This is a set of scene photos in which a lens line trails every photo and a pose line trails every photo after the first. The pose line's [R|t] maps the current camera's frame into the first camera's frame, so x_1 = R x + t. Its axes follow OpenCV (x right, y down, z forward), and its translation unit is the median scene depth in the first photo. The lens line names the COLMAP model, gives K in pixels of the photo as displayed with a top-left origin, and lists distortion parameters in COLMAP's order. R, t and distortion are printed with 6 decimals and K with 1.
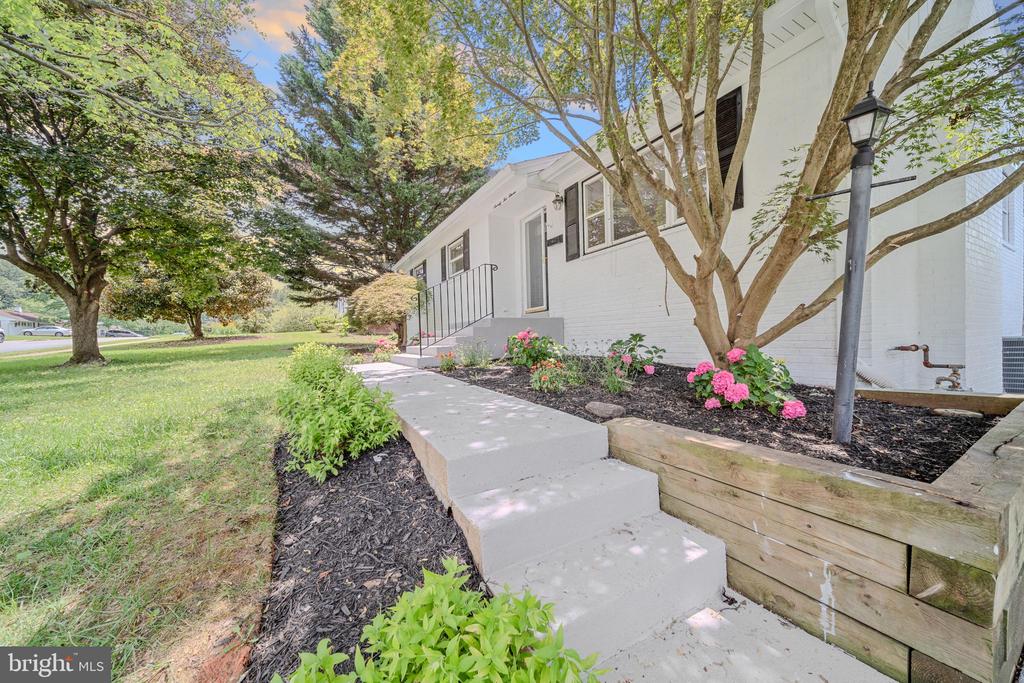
lens RADIAL K [[366.0, 0, 511.8], [0, 366.0, 341.0], [0, 0, 1]] dist [-0.000160, -0.000258]
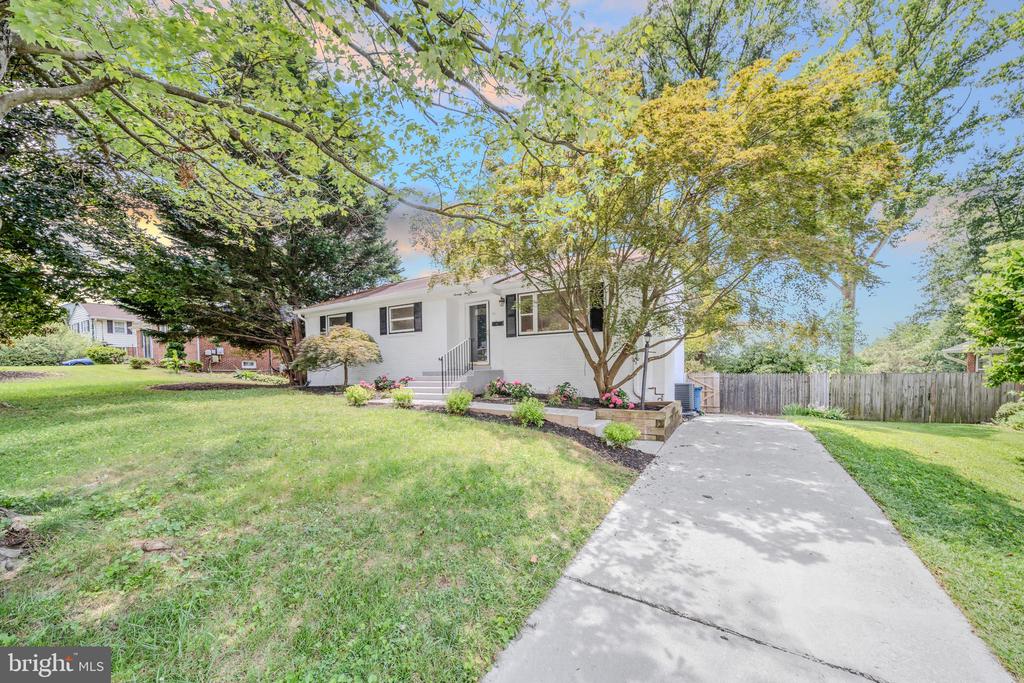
lens RADIAL K [[385.5, 0, 512.9], [0, 385.5, 378.9], [0, 0, 1]] dist [0.000248, -0.000035]
pose [[0.877374, 0.002614, 0.479800, -0.697539], [-0.006600, 0.999956, 0.006620, -0.037206], [-0.479762, -0.008975, 0.877353, -0.600250]]
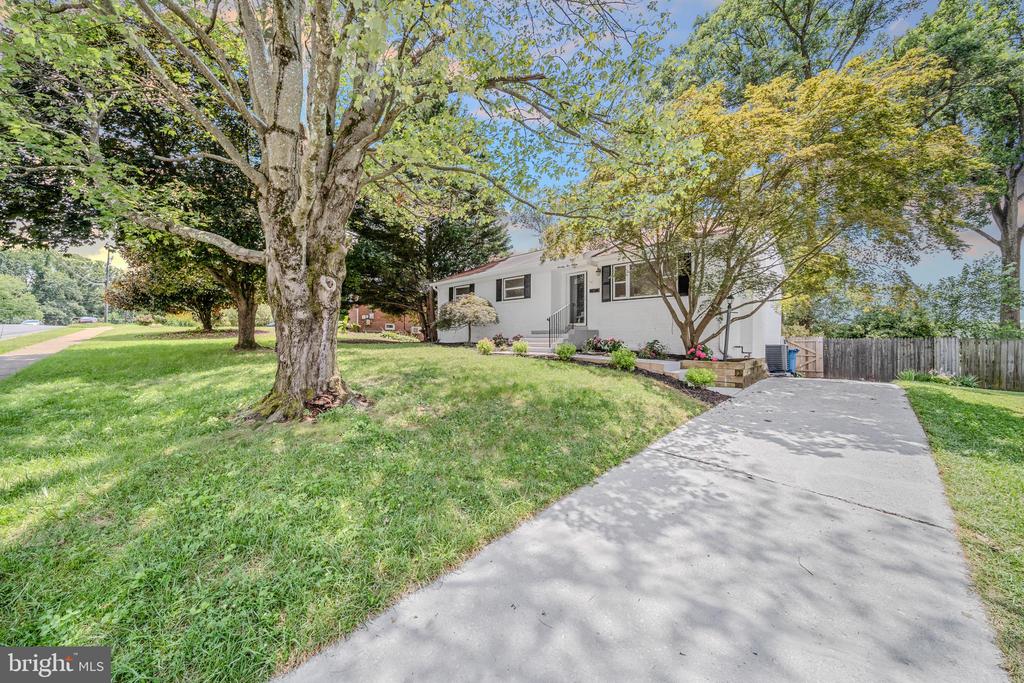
lens RADIAL K [[366.0, 0, 511.8], [0, 366.0, 341.0], [0, 0, 1]] dist [-0.000160, -0.000258]
pose [[0.966850, 0.021204, 0.254462, -0.847806], [-0.022163, 0.999754, 0.000901, 0.003827], [-0.254380, -0.006511, 0.967082, -0.825549]]
